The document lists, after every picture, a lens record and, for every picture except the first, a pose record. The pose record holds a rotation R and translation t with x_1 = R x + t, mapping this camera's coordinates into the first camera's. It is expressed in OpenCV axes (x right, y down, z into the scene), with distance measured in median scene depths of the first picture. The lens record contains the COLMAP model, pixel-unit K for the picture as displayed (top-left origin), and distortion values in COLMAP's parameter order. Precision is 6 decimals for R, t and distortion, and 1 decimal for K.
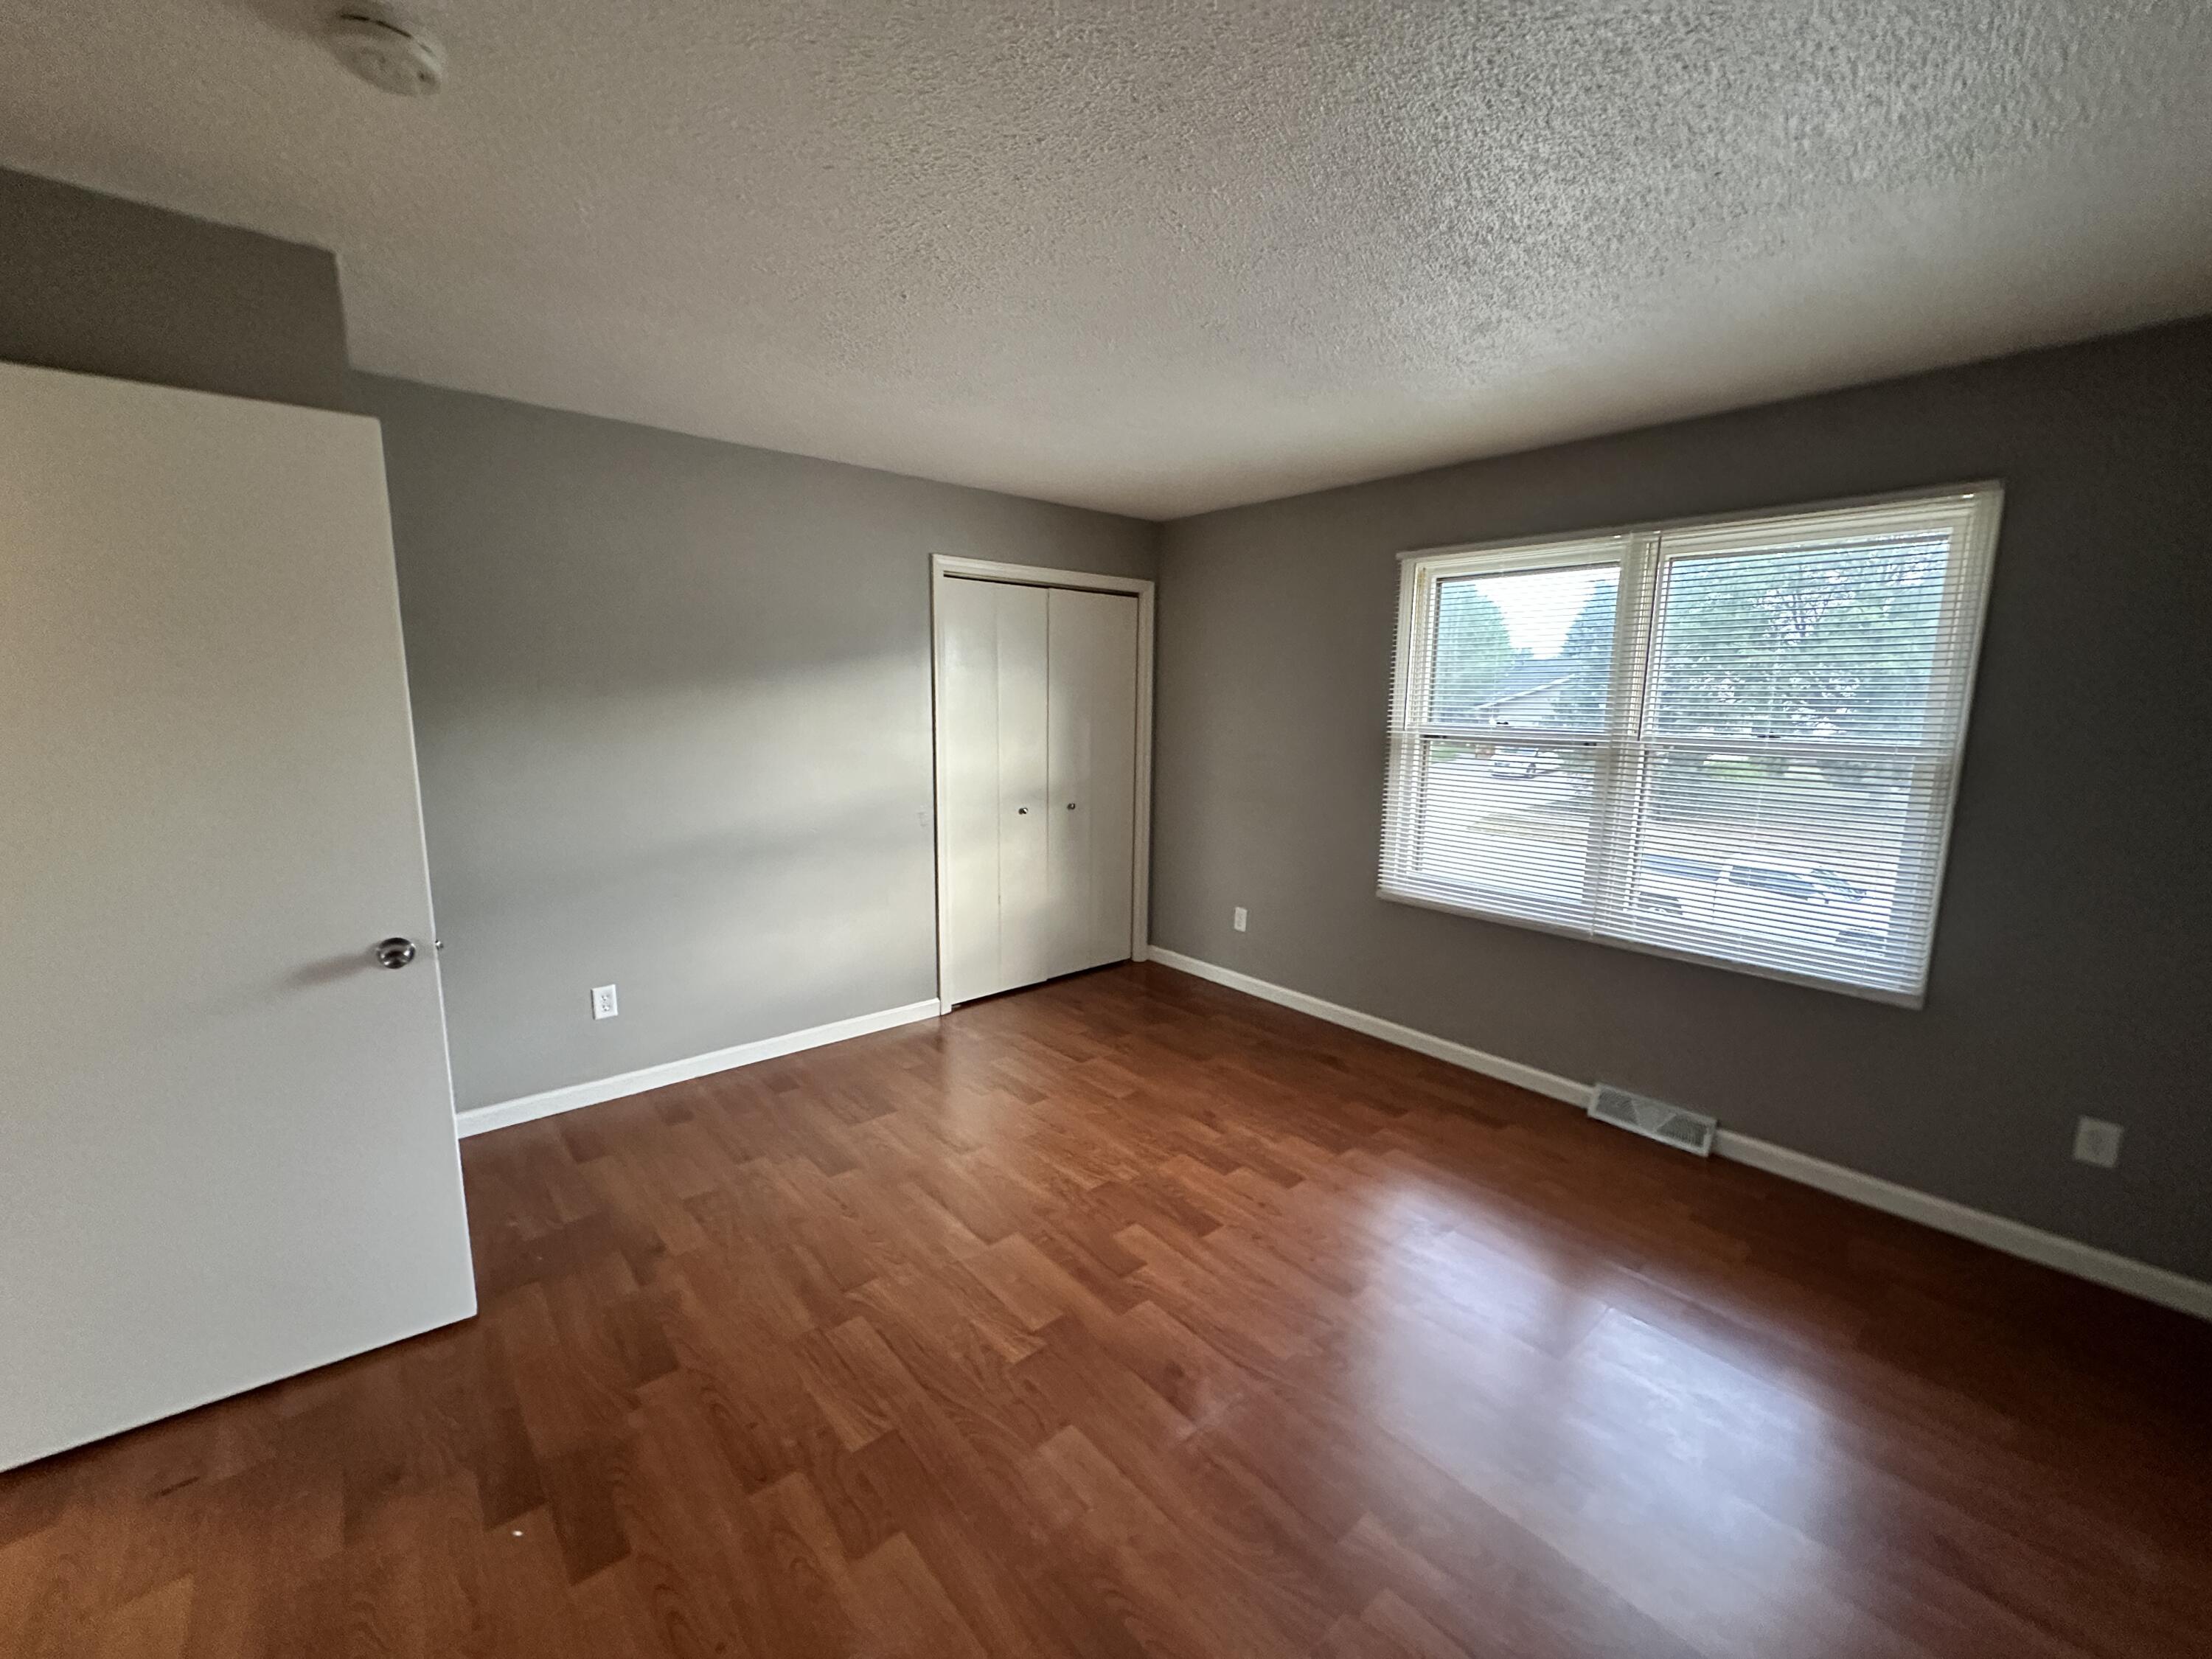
lens RADIAL K [[876.3, 0, 1092.8], [0, 876.3, 842.1], [0, 0, 1]] dist [-0.003389, 0.000170]
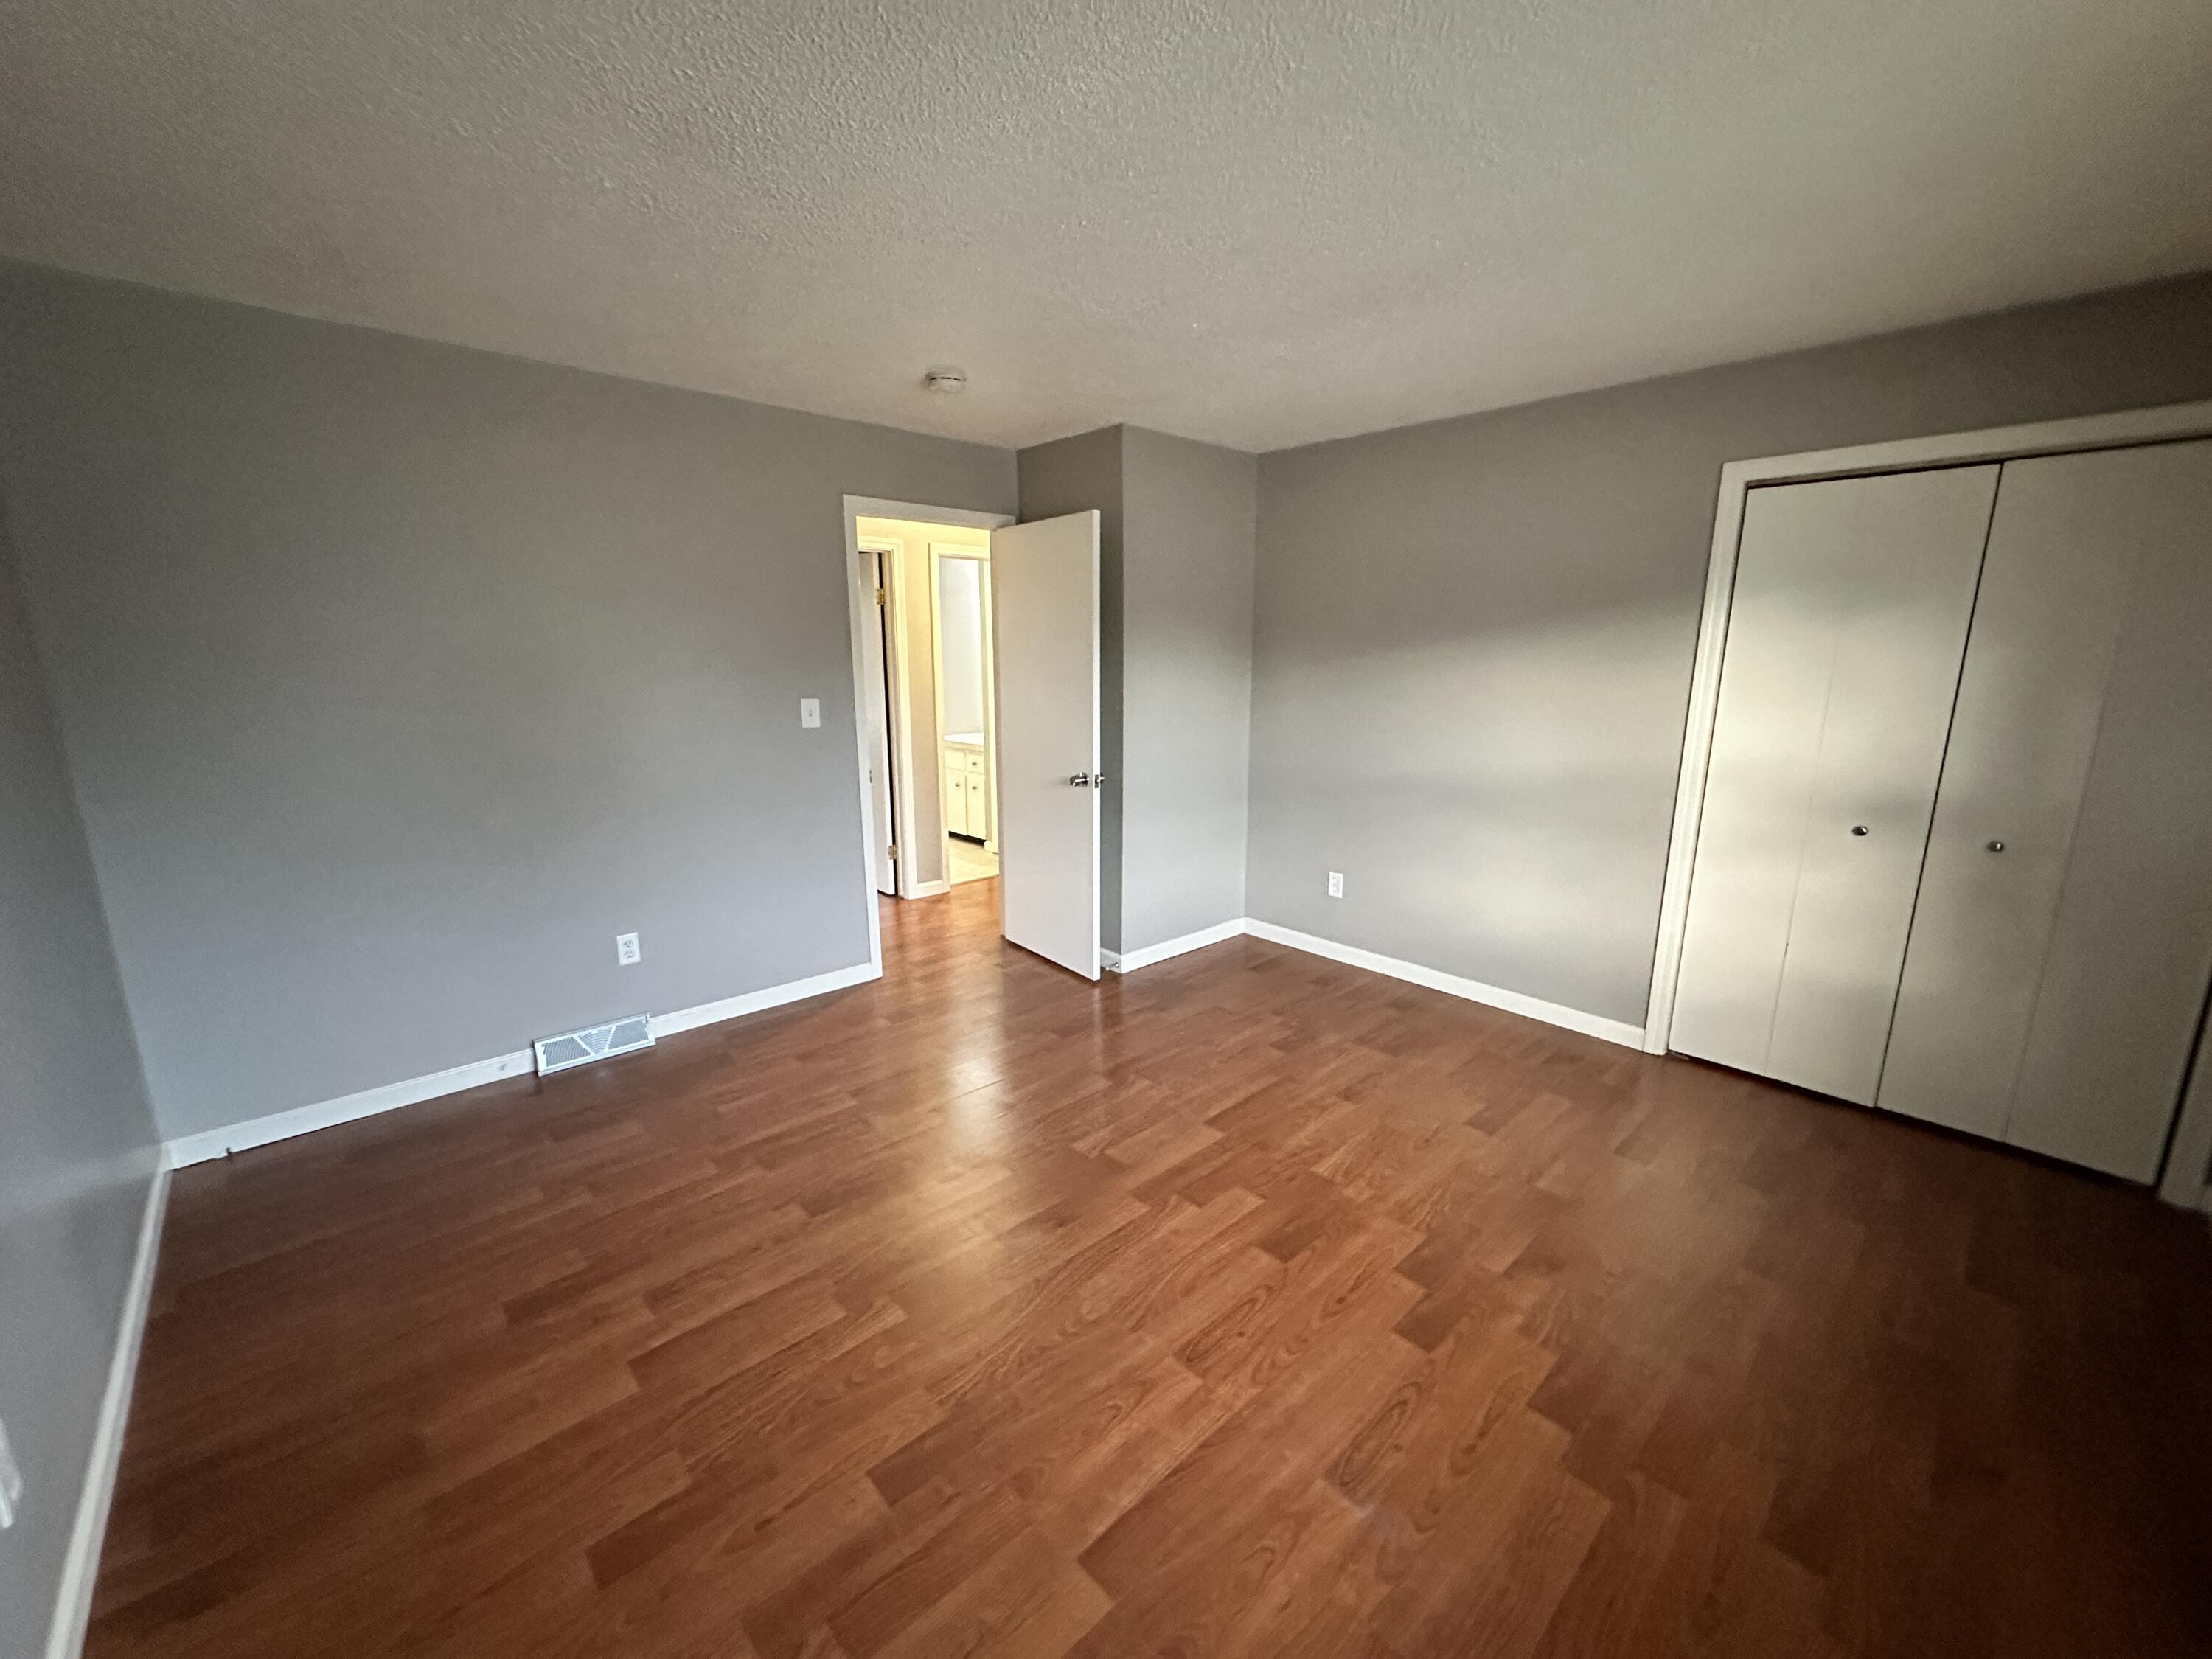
lens RADIAL K [[876.3, 0, 1121.9], [0, 876.3, 842.7], [0, 0, 1]] dist [-0.003389, 0.000170]
pose [[0.047493, 0.203879, -0.977843, 0.780530], [-0.170113, 0.966298, 0.193210, -0.088290], [0.984279, 0.157168, 0.080575, 0.614743]]
